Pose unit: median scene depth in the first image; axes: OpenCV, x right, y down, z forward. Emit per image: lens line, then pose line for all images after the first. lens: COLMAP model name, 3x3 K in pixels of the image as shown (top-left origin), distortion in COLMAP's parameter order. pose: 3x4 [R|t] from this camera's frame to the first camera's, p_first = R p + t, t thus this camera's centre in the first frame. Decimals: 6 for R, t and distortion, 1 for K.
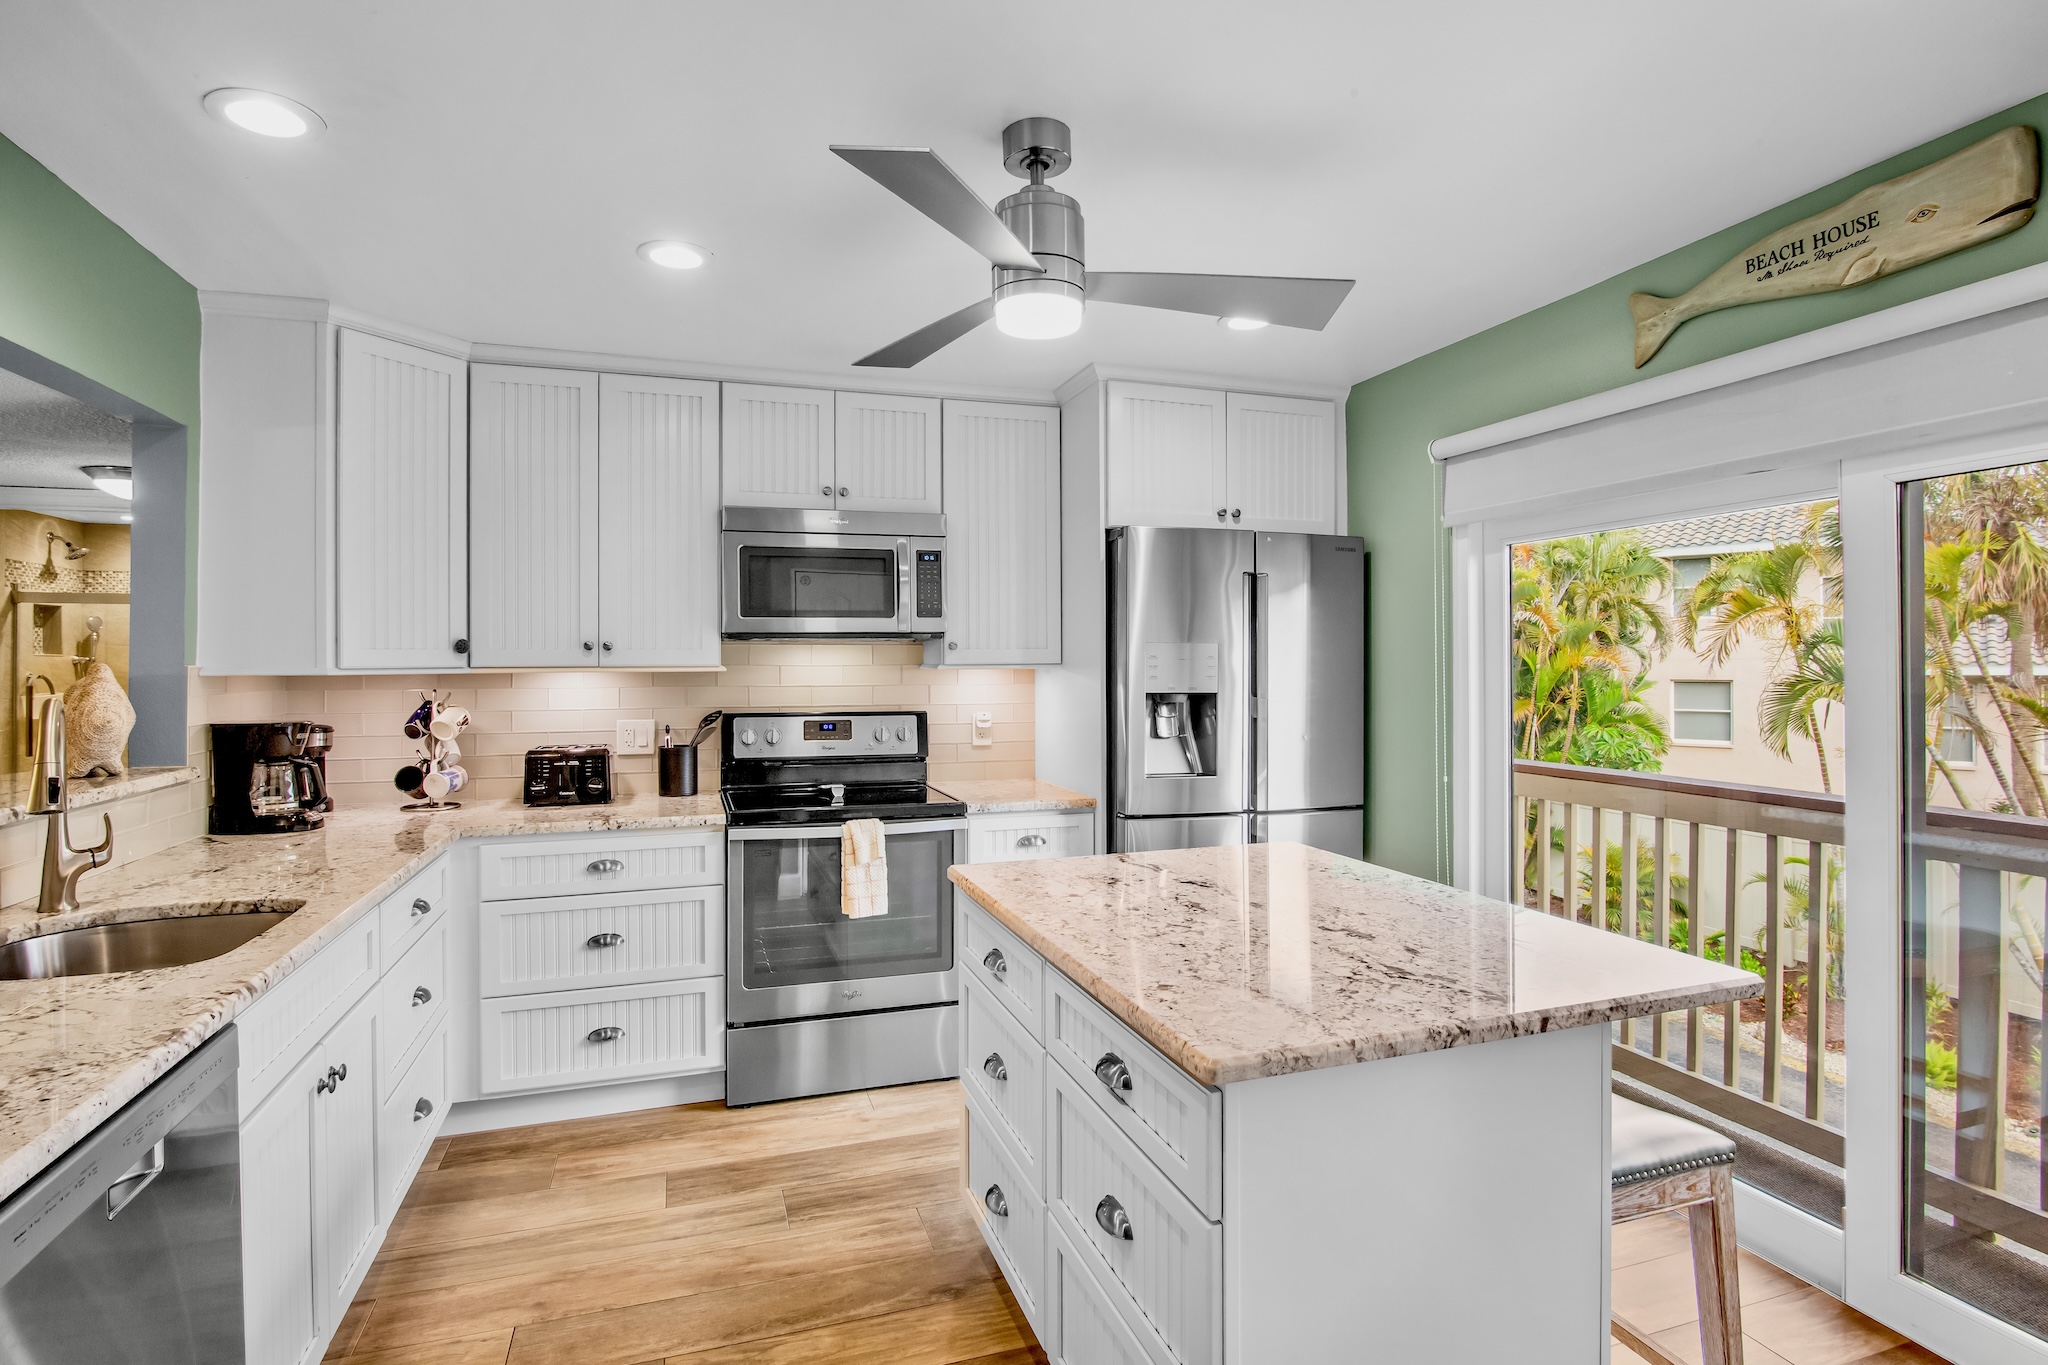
lens RADIAL K [[1011.5, 0, 1021.6], [0, 1011.5, 672.4], [0, 0, 1]] dist [-0.005831, -0.000617]
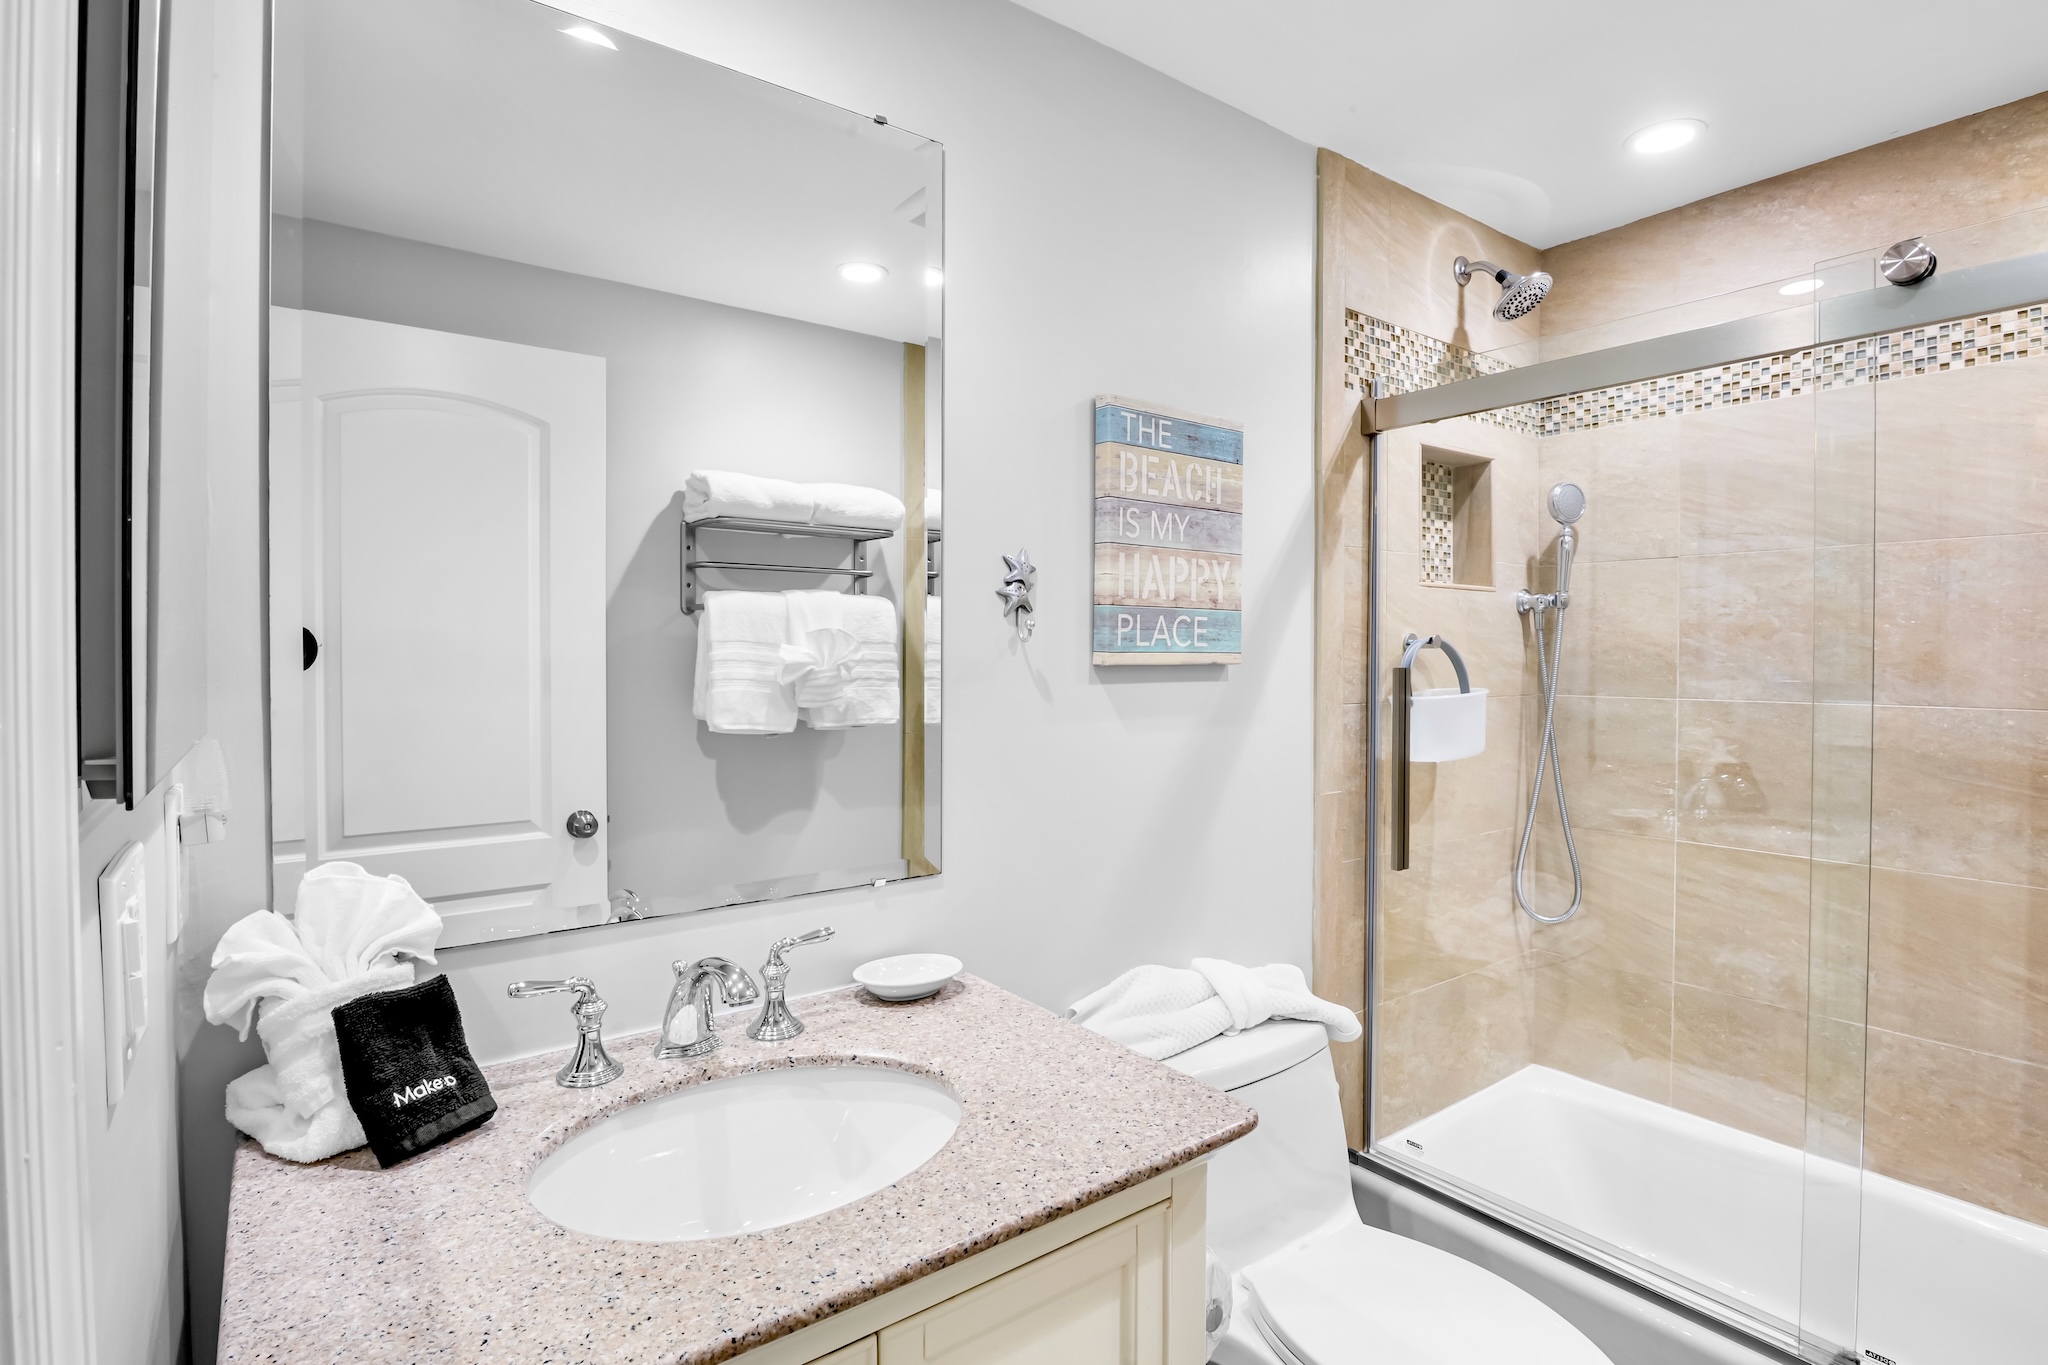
lens RADIAL K [[1011.5, 0, 1023.8], [0, 1011.5, 681.5], [0, 0, 1]] dist [-0.005831, -0.000617]
pose [[0.304250, -0.002641, -0.952588, -0.661532], [0.003871, 0.999991, -0.001536, 0.017766], [0.952584, -0.003221, 0.304258, 0.733008]]
